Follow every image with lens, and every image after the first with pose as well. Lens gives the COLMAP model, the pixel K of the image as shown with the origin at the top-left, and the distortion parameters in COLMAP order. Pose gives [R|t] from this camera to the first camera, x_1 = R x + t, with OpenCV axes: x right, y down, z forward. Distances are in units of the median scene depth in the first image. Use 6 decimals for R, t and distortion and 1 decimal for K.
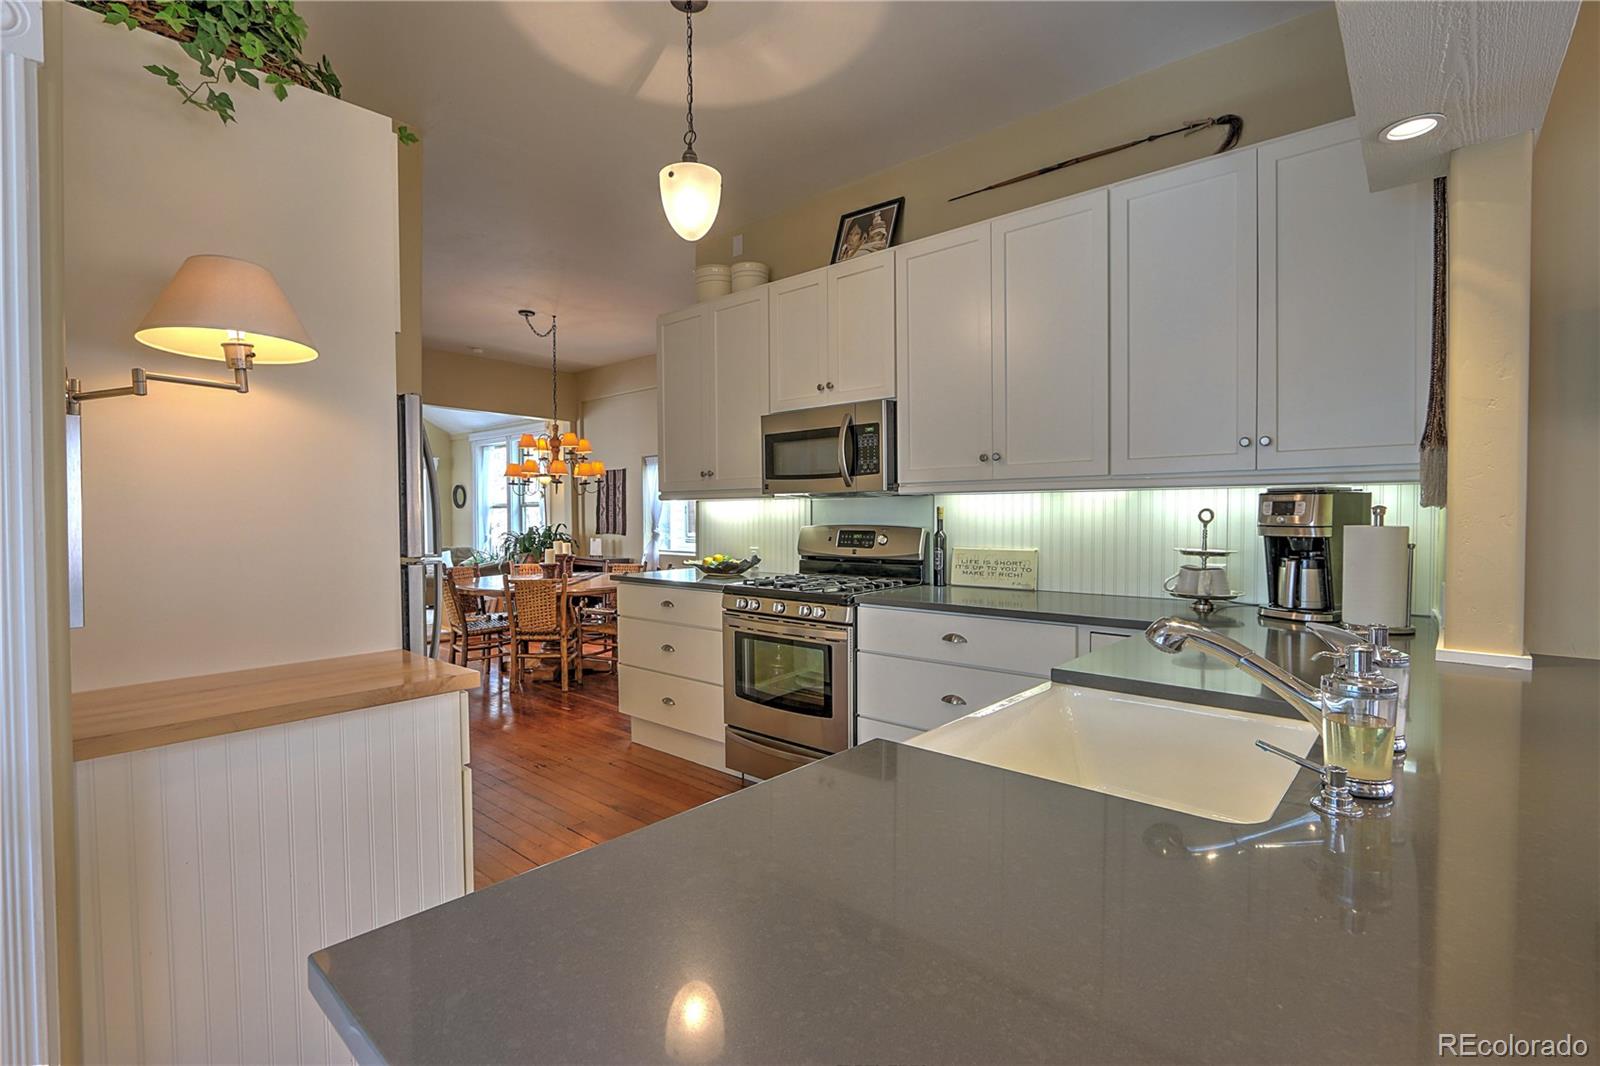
lens RADIAL K [[733.8, 0, 786.8], [0, 733.8, 532.1], [0, 0, 1]] dist [-0.020047, 0.003872]
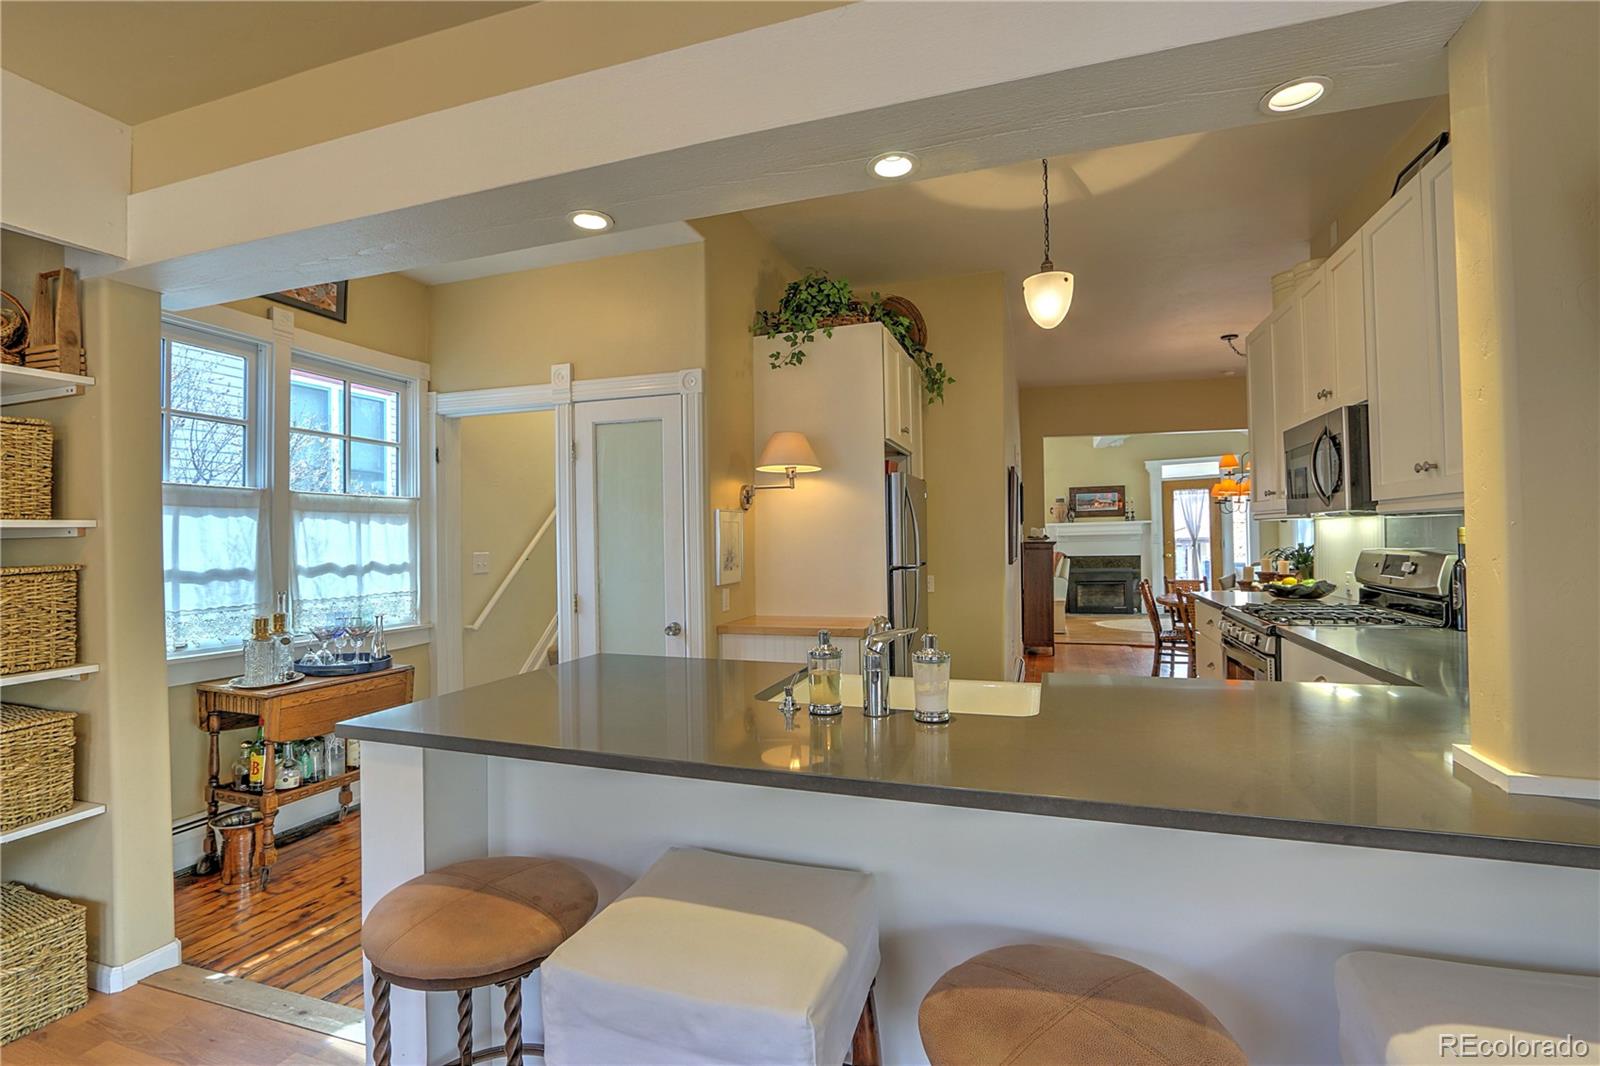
lens RADIAL K [[733.8, 0, 788.0], [0, 733.8, 531.8], [0, 0, 1]] dist [-0.020047, 0.003872]
pose [[0.383938, -0.008145, -0.923323, 0.836696], [-0.006449, 0.999913, -0.011502, -0.021200], [0.923336, 0.010371, 0.383852, 0.078474]]
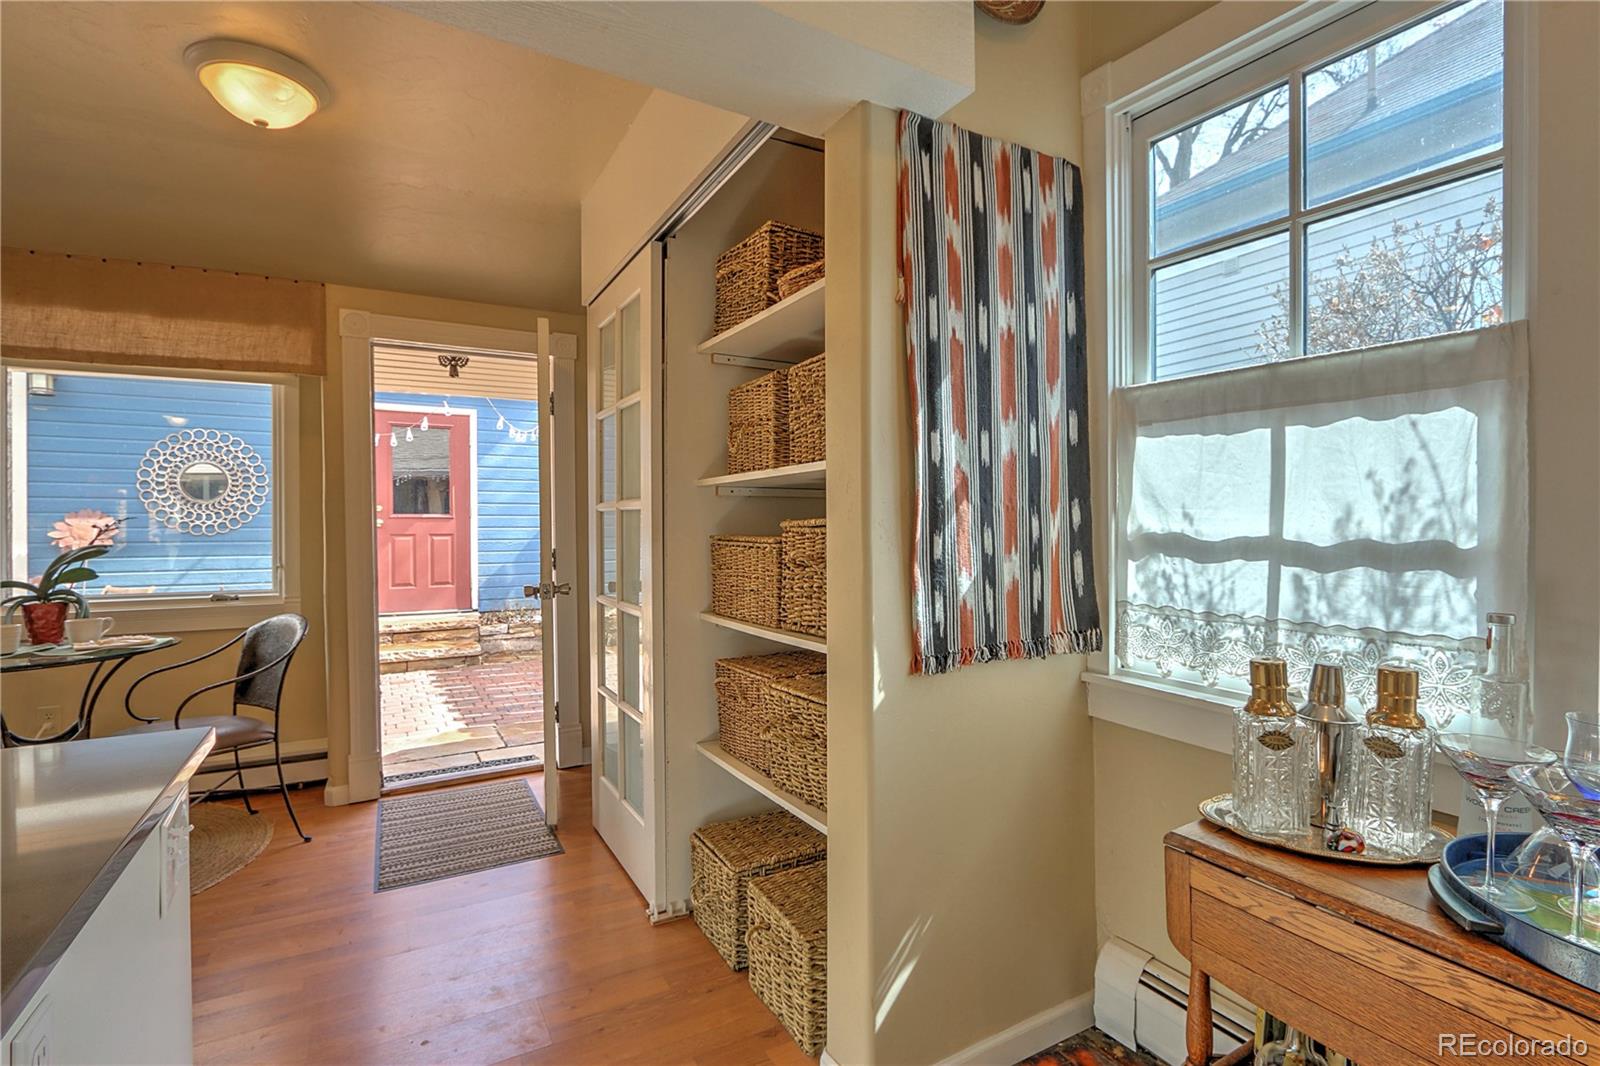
lens RADIAL K [[733.8, 0, 796.9], [0, 733.8, 529.2], [0, 0, 1]] dist [-0.020047, 0.003872]
pose [[-0.956109, 0.007298, 0.292919, -0.344237], [0.015660, 0.999534, 0.026210, 0.003909], [-0.292591, 0.029646, -0.955778, 0.279765]]
